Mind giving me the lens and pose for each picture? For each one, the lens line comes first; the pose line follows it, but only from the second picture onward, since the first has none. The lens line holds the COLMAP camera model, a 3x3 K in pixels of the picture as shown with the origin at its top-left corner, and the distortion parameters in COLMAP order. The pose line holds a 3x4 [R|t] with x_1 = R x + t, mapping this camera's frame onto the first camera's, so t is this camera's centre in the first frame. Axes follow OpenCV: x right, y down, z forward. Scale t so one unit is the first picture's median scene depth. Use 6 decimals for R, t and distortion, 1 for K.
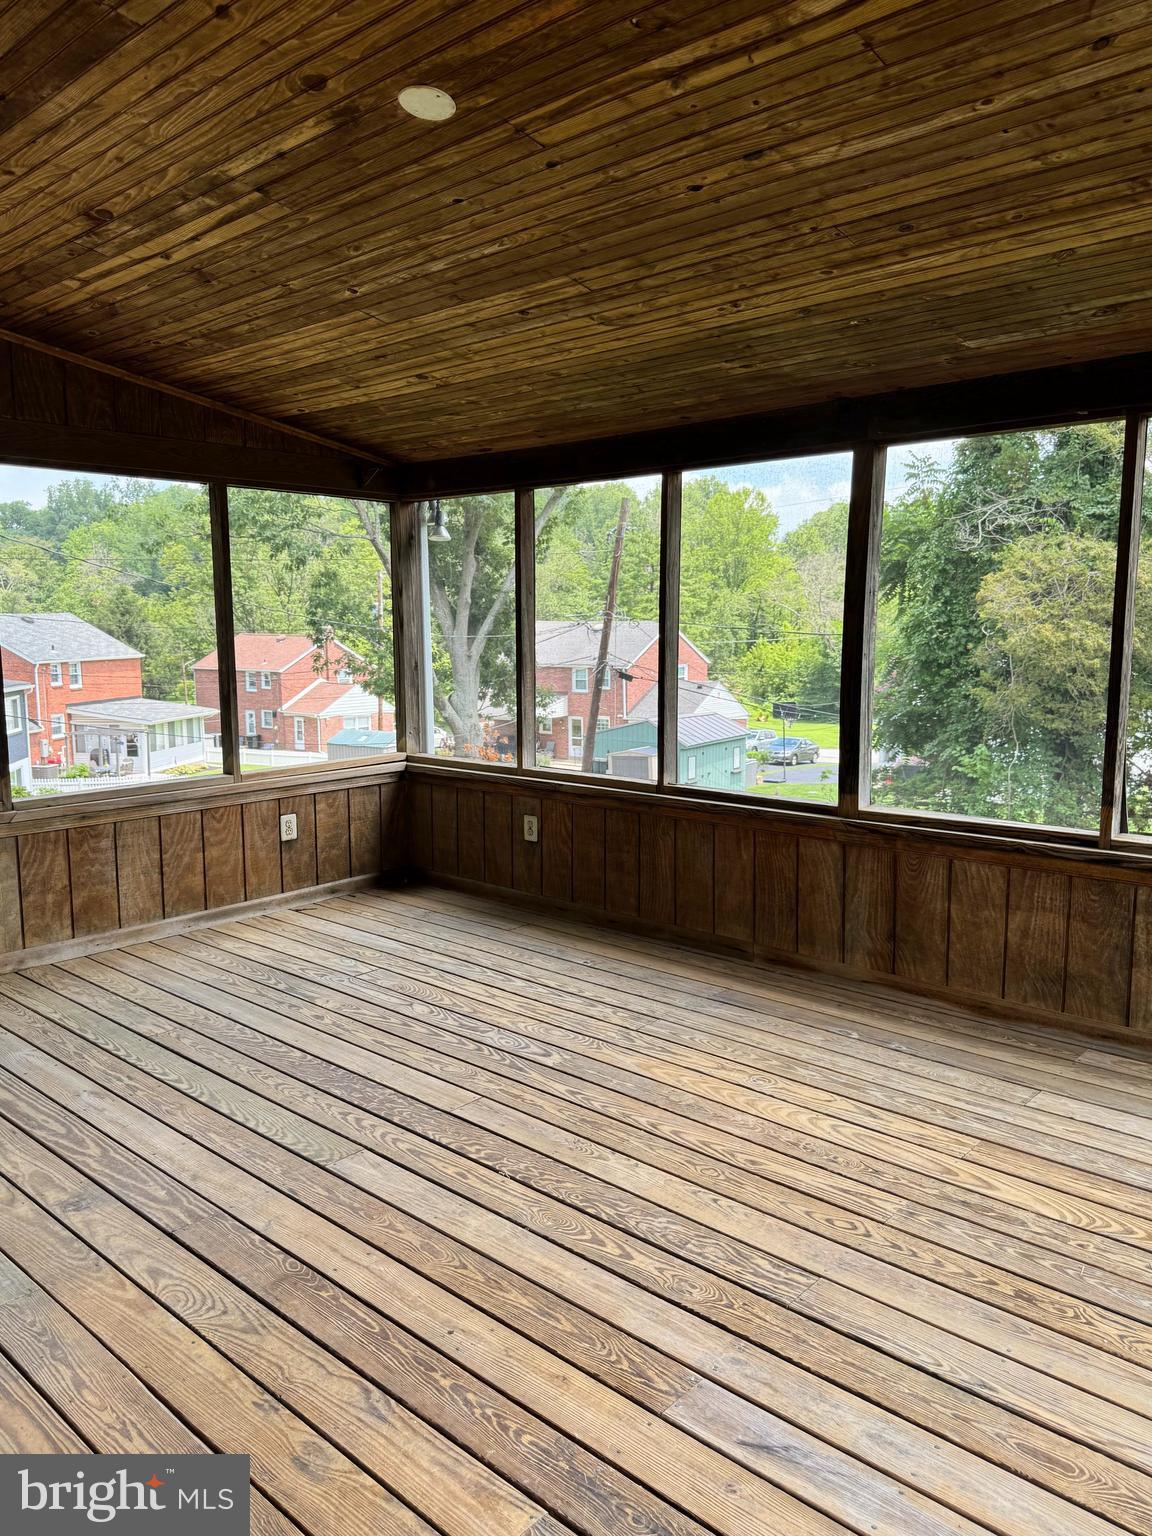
lens RADIAL K [[1142.8, 0, 576.0], [0, 1142.8, 768.0], [0, 0, 1]] dist [0.022043, -0.007010]
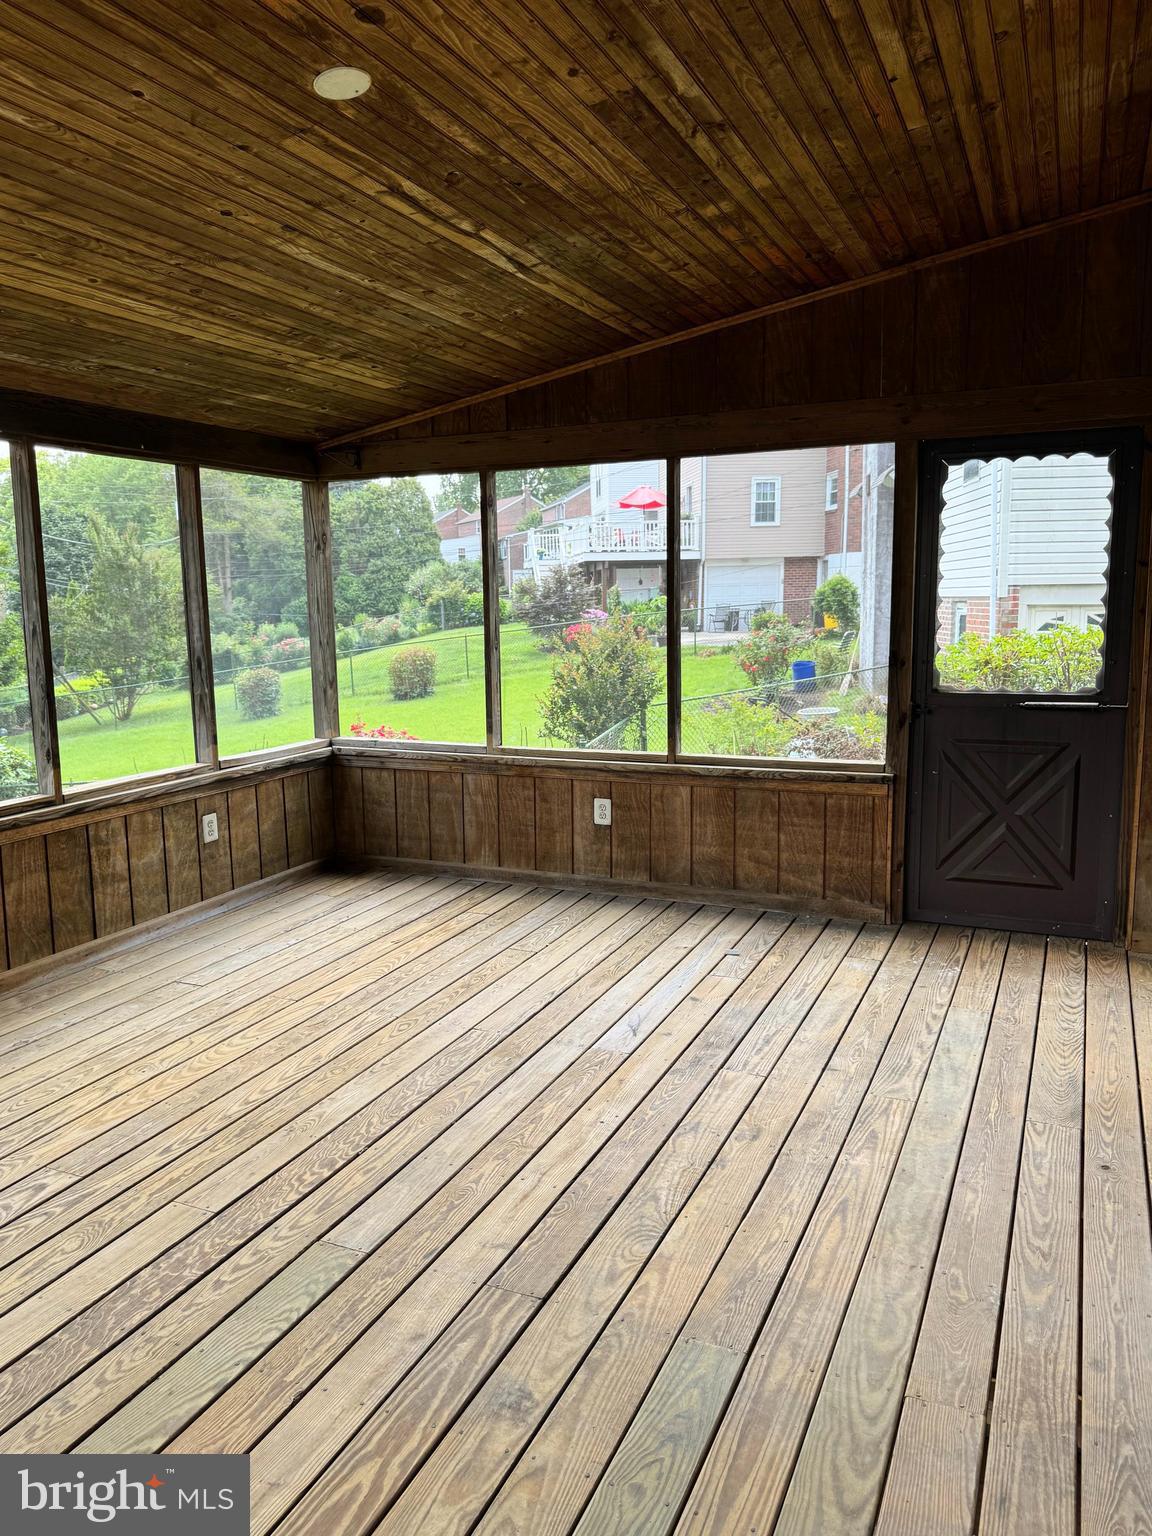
lens RADIAL K [[1142.8, 0, 576.0], [0, 1142.8, 768.0], [0, 0, 1]] dist [0.022043, -0.007010]
pose [[-0.323174, -0.134061, 0.936796, -1.009510], [0.143478, 0.971530, 0.188528, -0.140013], [-0.935400, 0.195337, -0.294738, 1.027247]]
